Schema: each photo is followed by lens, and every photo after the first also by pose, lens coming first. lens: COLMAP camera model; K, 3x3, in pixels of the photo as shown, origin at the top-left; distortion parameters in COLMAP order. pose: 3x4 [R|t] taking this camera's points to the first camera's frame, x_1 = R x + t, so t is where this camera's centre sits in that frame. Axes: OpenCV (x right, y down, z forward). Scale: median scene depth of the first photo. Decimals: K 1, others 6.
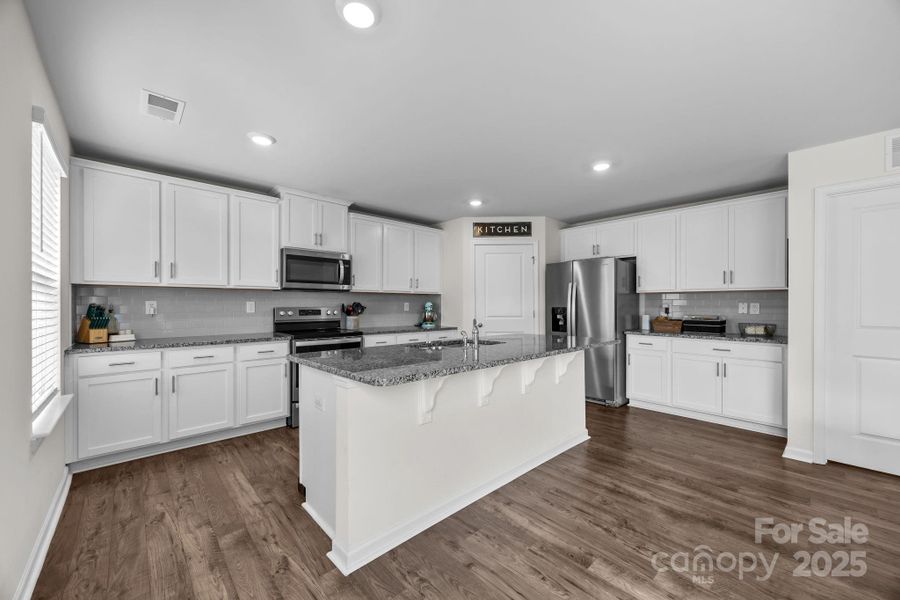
lens RADIAL K [[348.7, 0, 452.6], [0, 348.7, 300.5], [0, 0, 1]] dist [0.004174, -0.000758]
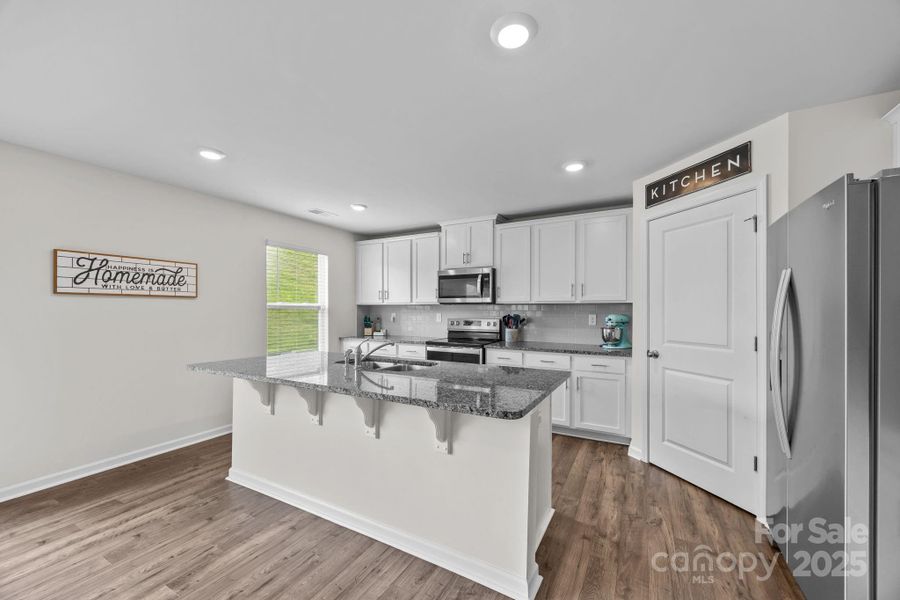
lens RADIAL K [[348.7, 0, 451.6], [0, 348.7, 308.8], [0, 0, 1]] dist [0.004174, -0.000758]
pose [[0.310397, -0.001742, -0.950605, 0.891640], [0.010378, 0.999945, 0.001556, -0.021212], [0.950550, -0.010348, 0.310398, 0.815848]]
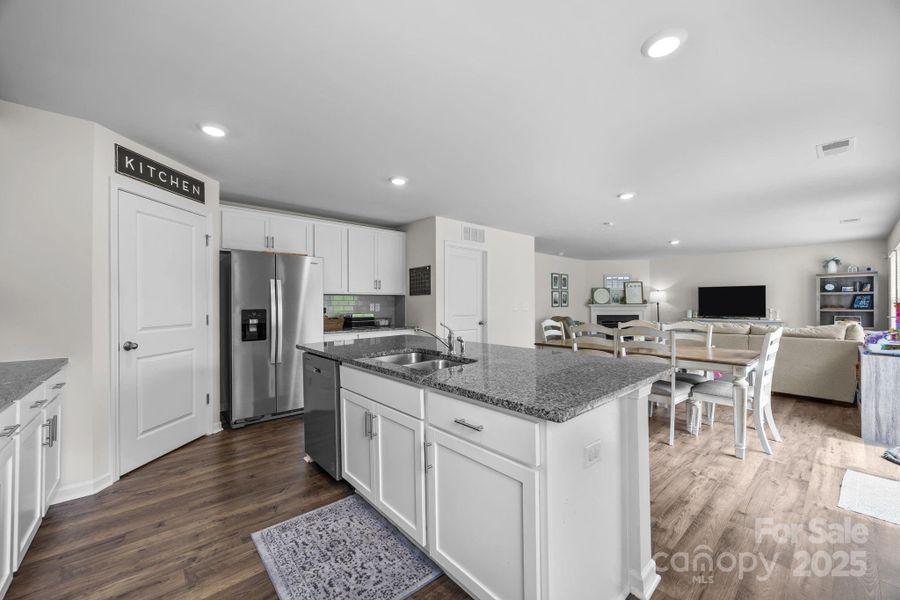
lens RADIAL K [[348.7, 0, 450.1], [0, 348.7, 300.6], [0, 0, 1]] dist [0.004174, -0.000758]
pose [[0.032031, 0.006156, 0.999468, -0.709394], [-0.009204, 0.999940, -0.005864, -0.000279], [-0.999445, -0.009011, 0.032085, 0.843580]]
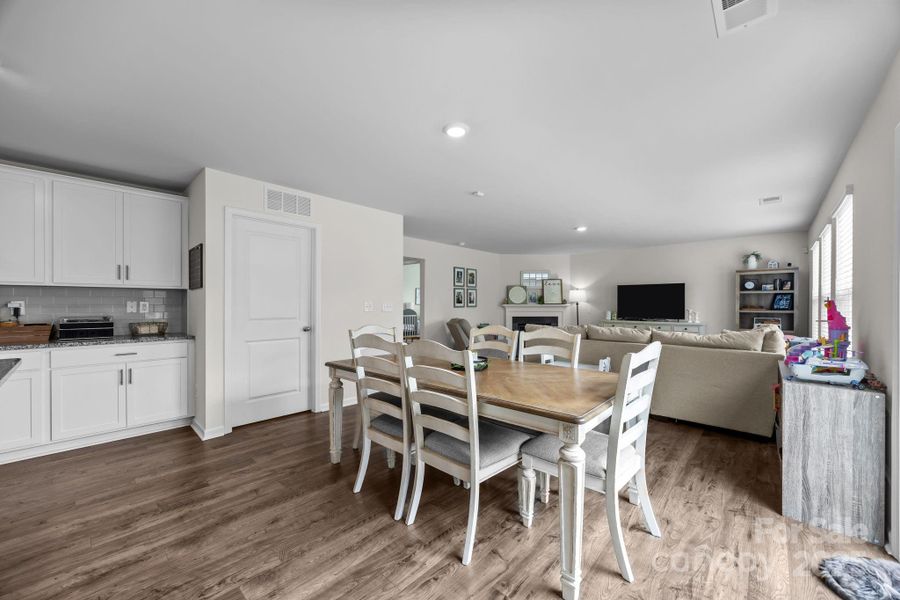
lens RADIAL K [[348.7, 0, 448.8], [0, 348.7, 304.1], [0, 0, 1]] dist [0.004174, -0.000758]
pose [[-0.074851, -0.001093, 0.997194, -0.207709], [-0.011776, 0.999931, 0.000212, 0.005065], [-0.997125, -0.011727, -0.074858, 0.298421]]
